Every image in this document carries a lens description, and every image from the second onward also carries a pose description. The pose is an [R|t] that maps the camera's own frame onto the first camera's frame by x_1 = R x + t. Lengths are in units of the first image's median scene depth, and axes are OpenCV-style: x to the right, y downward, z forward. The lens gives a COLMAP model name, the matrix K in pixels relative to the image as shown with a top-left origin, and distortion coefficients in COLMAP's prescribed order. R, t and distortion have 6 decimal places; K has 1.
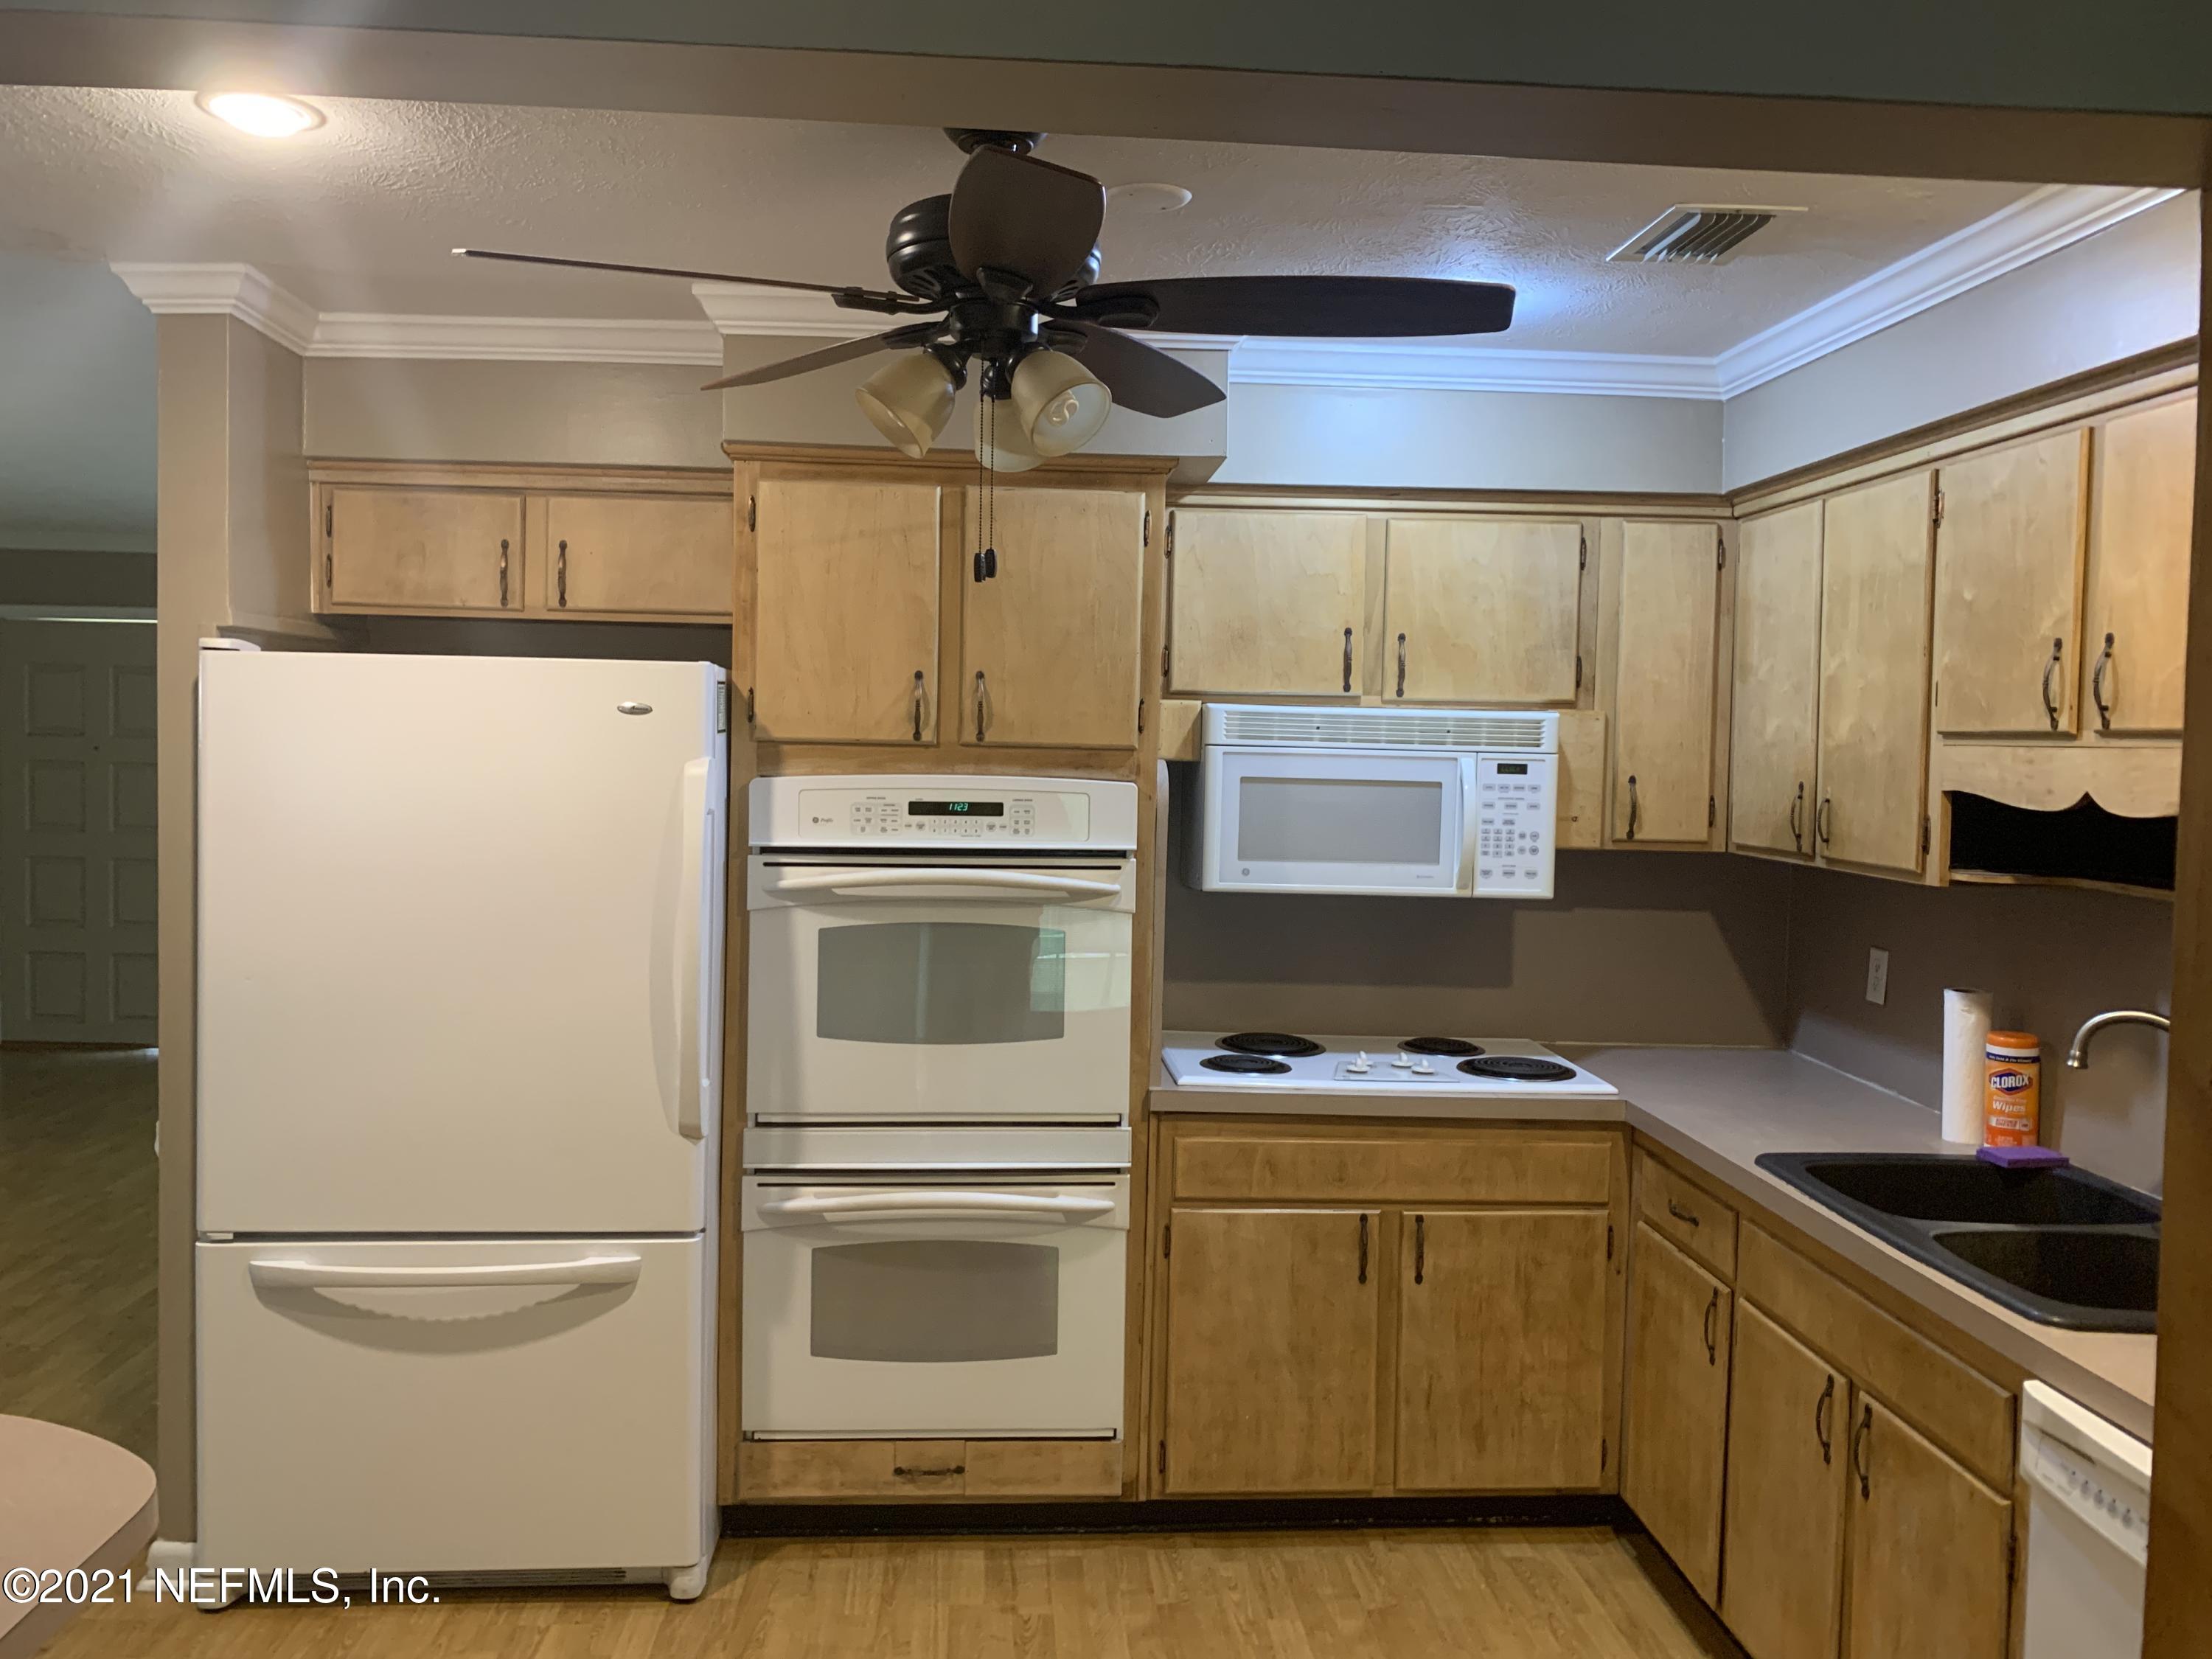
lens RADIAL K [[1698.2, 0, 1109.6], [0, 1698.2, 835.3], [0, 0, 1]] dist [0.049994, -0.062638]
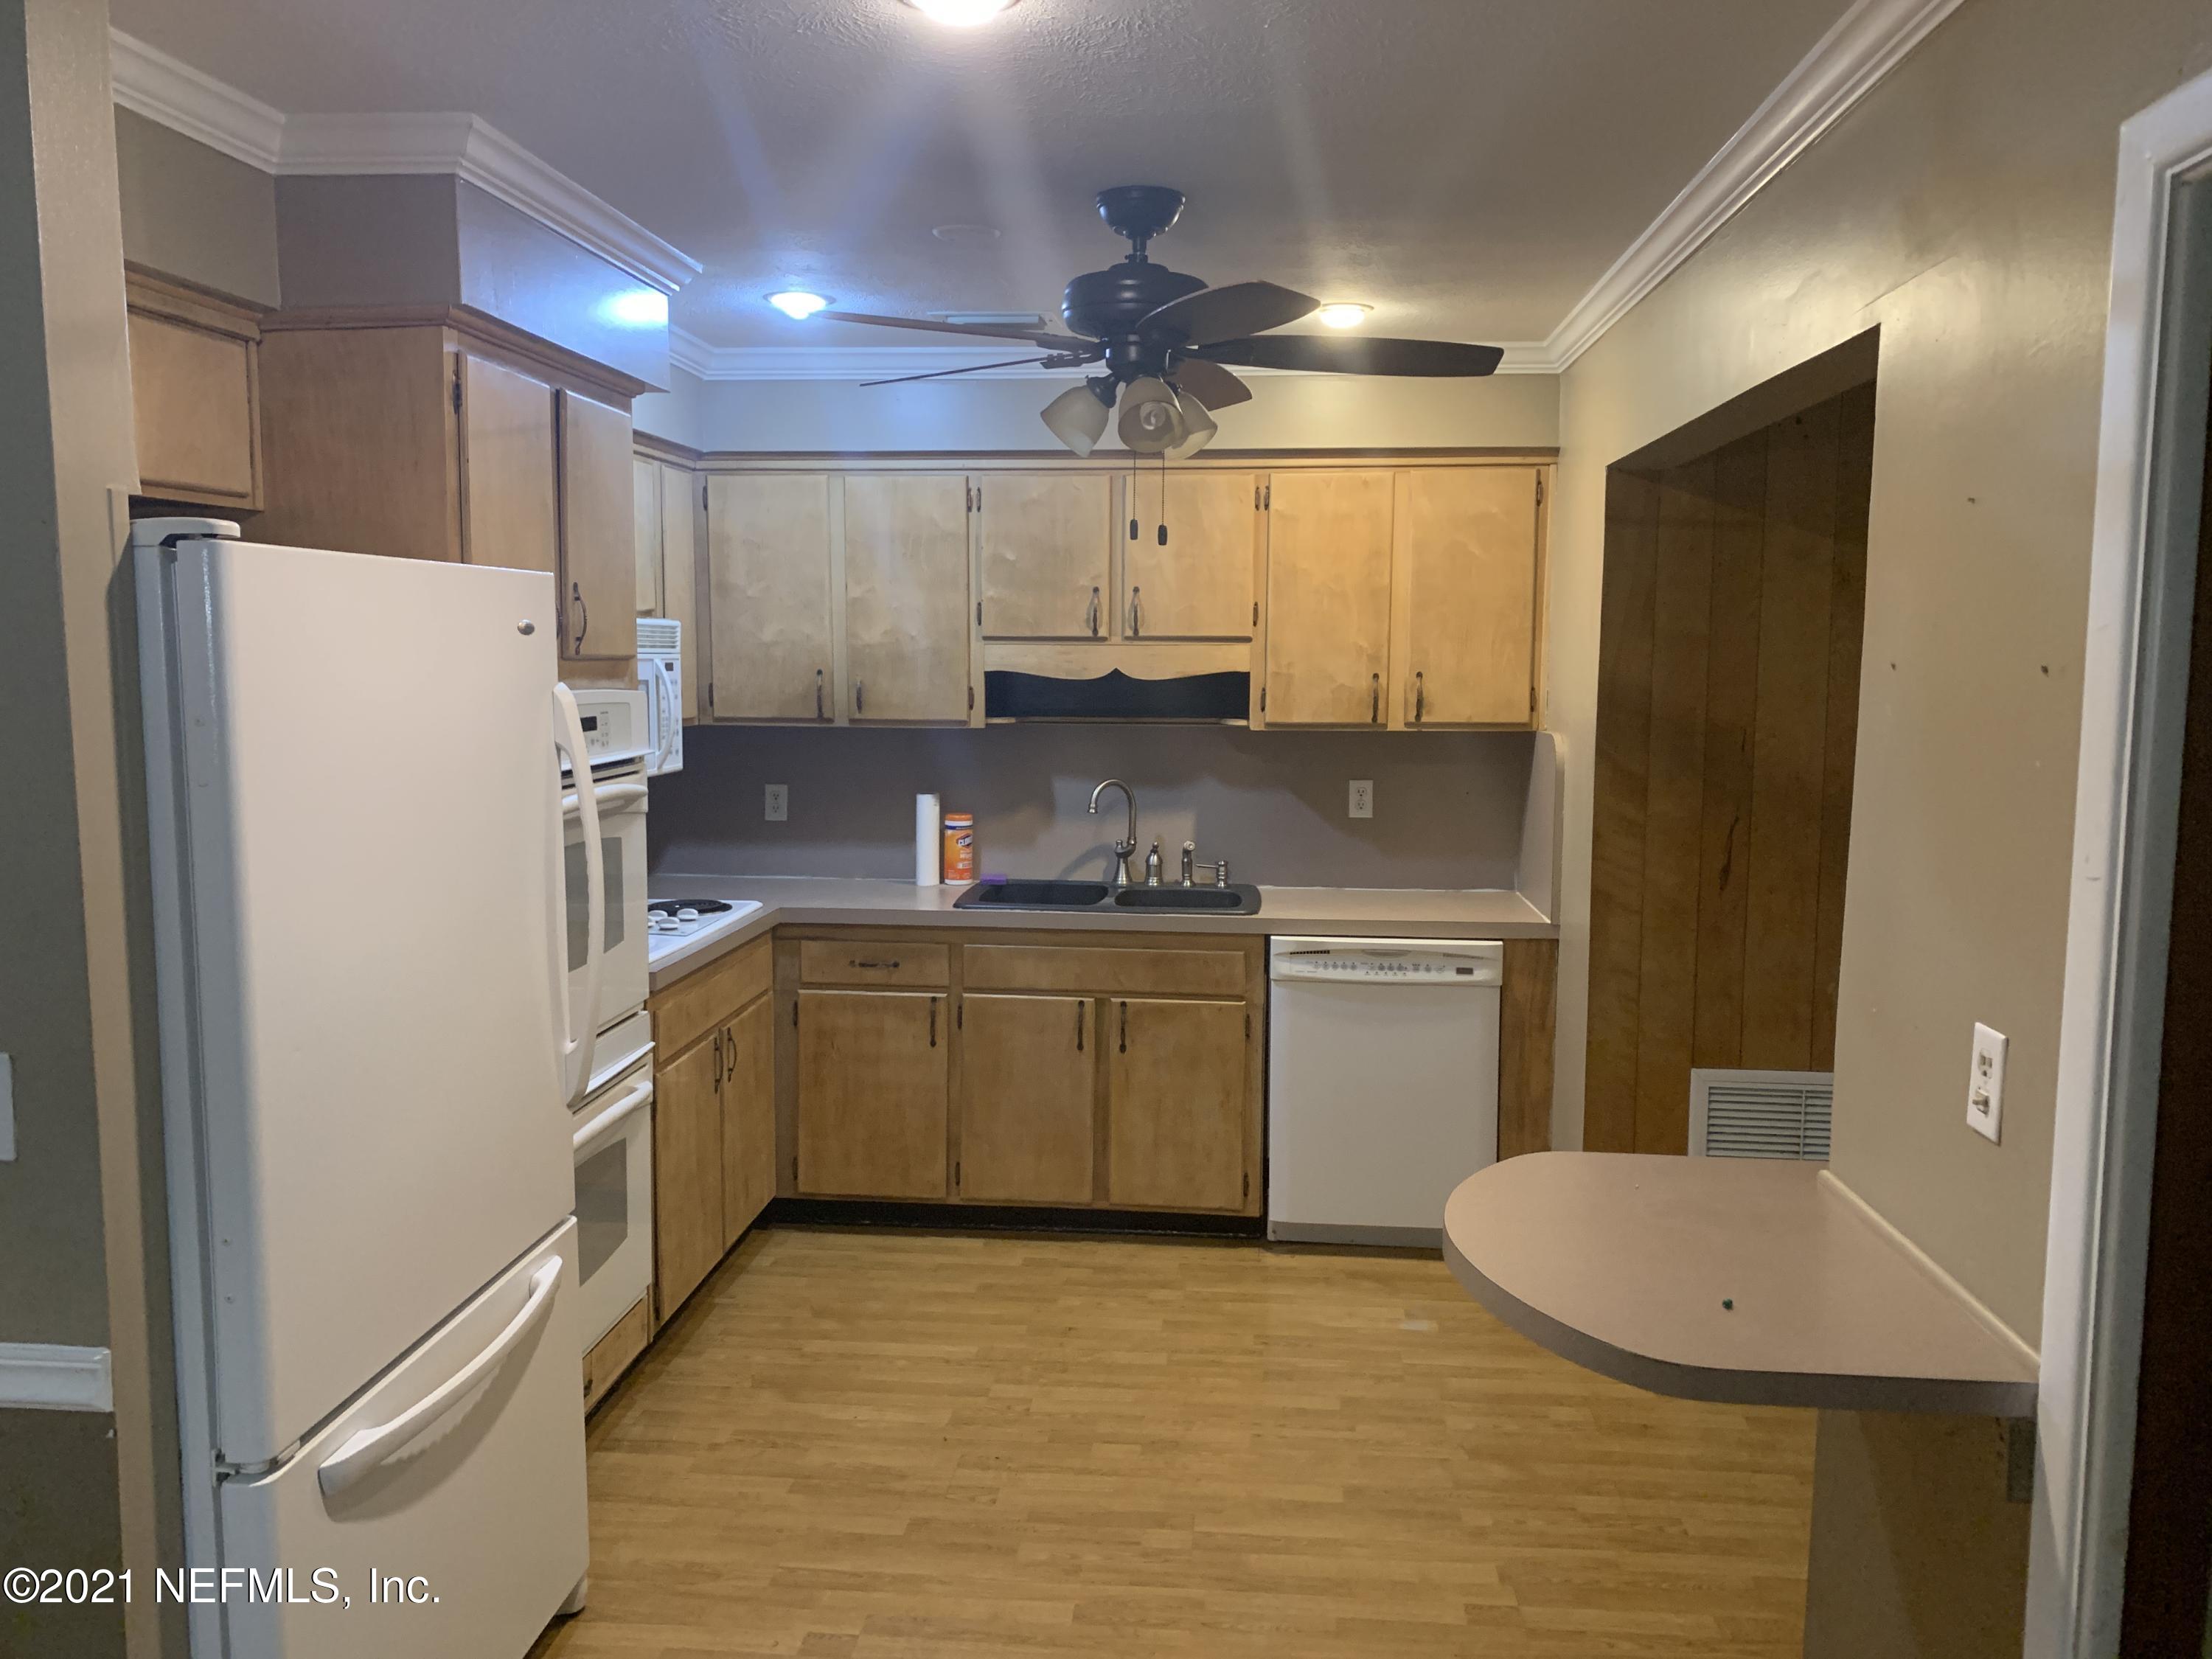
lens RADIAL K [[1698.2, 0, 1113.6], [0, 1698.2, 824.3], [0, 0, 1]] dist [0.049994, -0.062638]
pose [[0.152519, -0.126668, 0.980150, -1.142136], [0.057245, 0.991220, 0.119191, -0.067738], [-0.986641, 0.037930, 0.158431, 0.604605]]
